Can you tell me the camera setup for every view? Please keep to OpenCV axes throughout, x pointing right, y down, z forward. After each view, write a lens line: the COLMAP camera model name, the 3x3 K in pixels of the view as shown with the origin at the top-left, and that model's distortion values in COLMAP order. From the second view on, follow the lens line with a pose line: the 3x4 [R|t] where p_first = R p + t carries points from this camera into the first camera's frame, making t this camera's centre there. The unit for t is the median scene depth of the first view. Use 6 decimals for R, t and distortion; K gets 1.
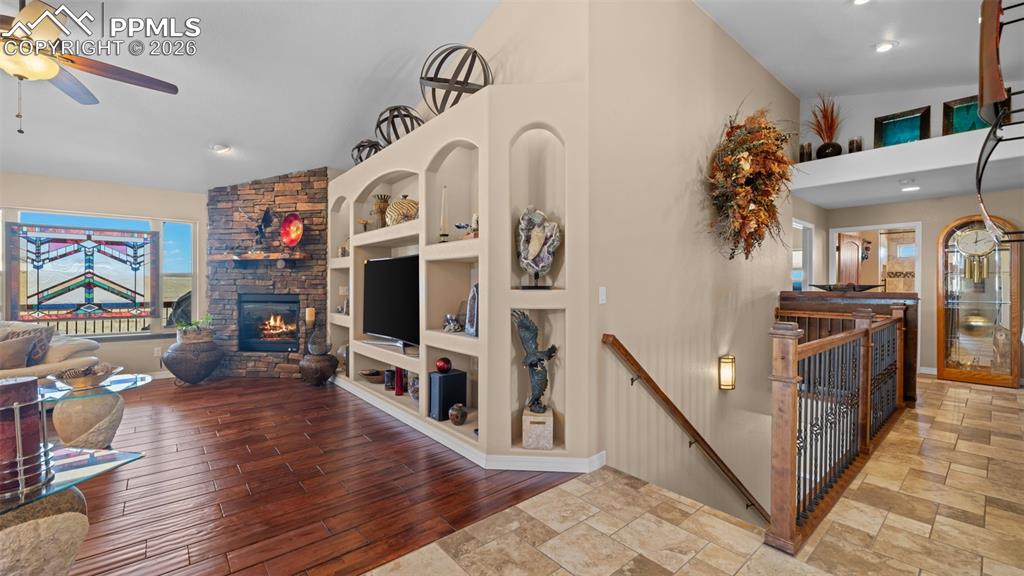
lens RADIAL K [[413.1, 0, 509.7], [0, 413.1, 284.0], [0, 0, 1]] dist [-0.001577, 0.000190]
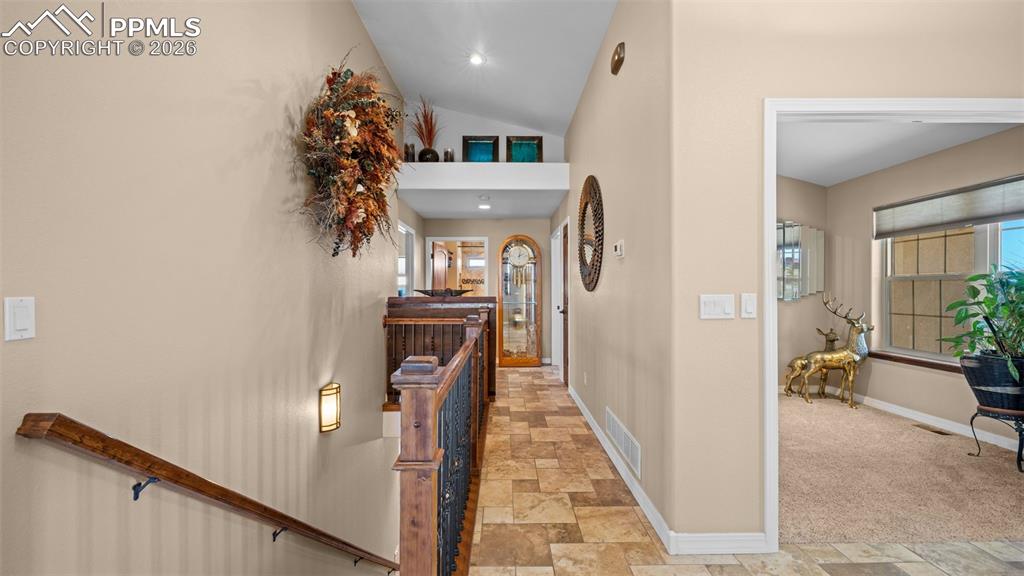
lens RADIAL K [[413.1, 0, 502.9], [0, 413.1, 288.6], [0, 0, 1]] dist [-0.001577, 0.000190]
pose [[0.646278, -0.001558, 0.763100, 0.133158], [0.004371, 0.999989, -0.001659, 0.001148], [-0.763089, 0.004408, 0.646278, 0.233025]]
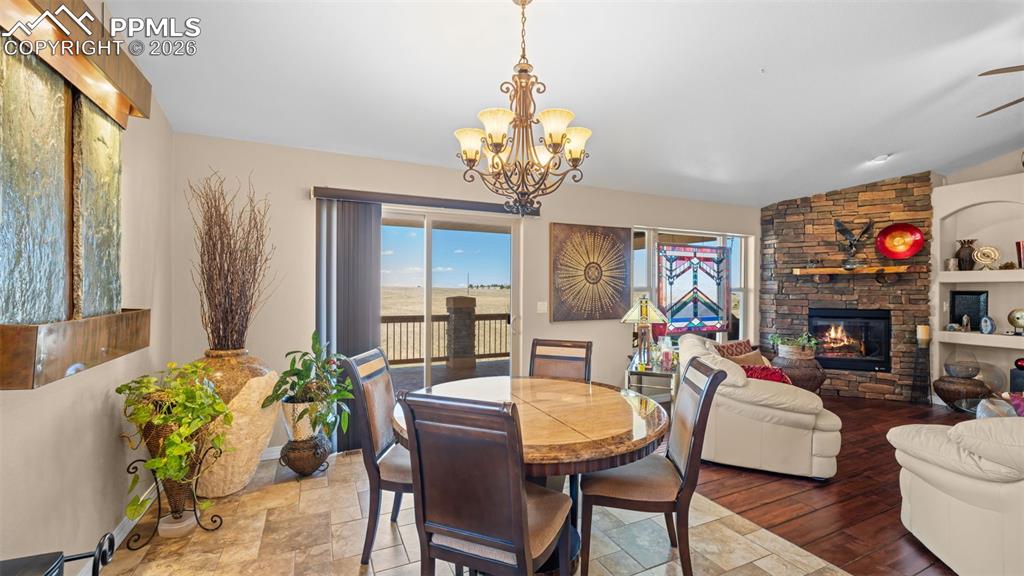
lens RADIAL K [[413.1, 0, 510.2], [0, 413.1, 291.8], [0, 0, 1]] dist [-0.001577, 0.000190]
pose [[0.965138, 0.000340, -0.261742, -1.270045], [0.000392, 0.999996, 0.002748, -0.022438], [0.261742, -0.002754, 0.965134, -0.146706]]
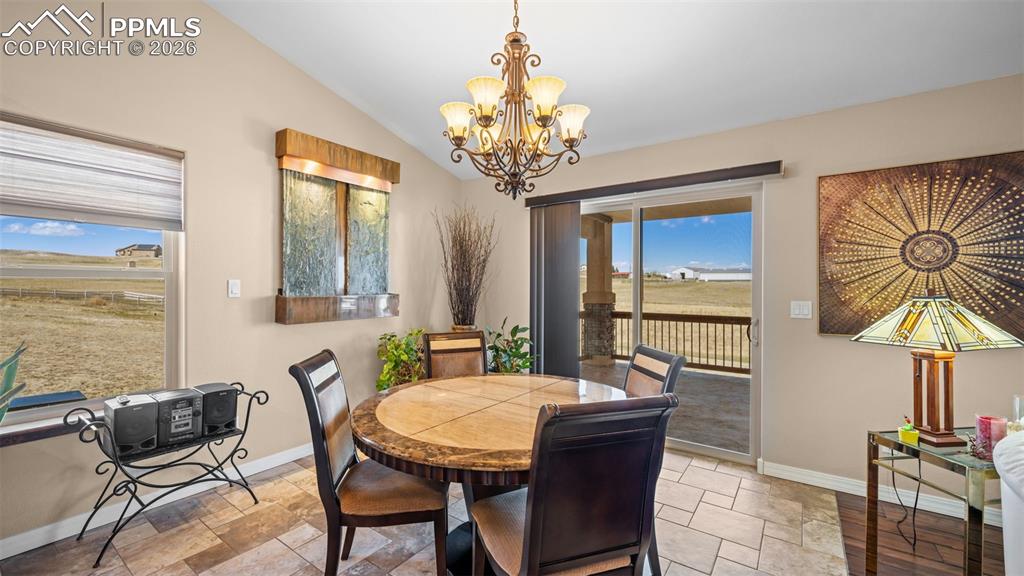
lens RADIAL K [[413.1, 0, 507.8], [0, 413.1, 289.5], [0, 0, 1]] dist [-0.001577, 0.000190]
pose [[0.248469, 0.001673, -0.968638, -0.971858], [-0.005551, 0.999985, 0.000303, -0.012877], [0.968624, 0.005302, 0.248474, 0.189181]]
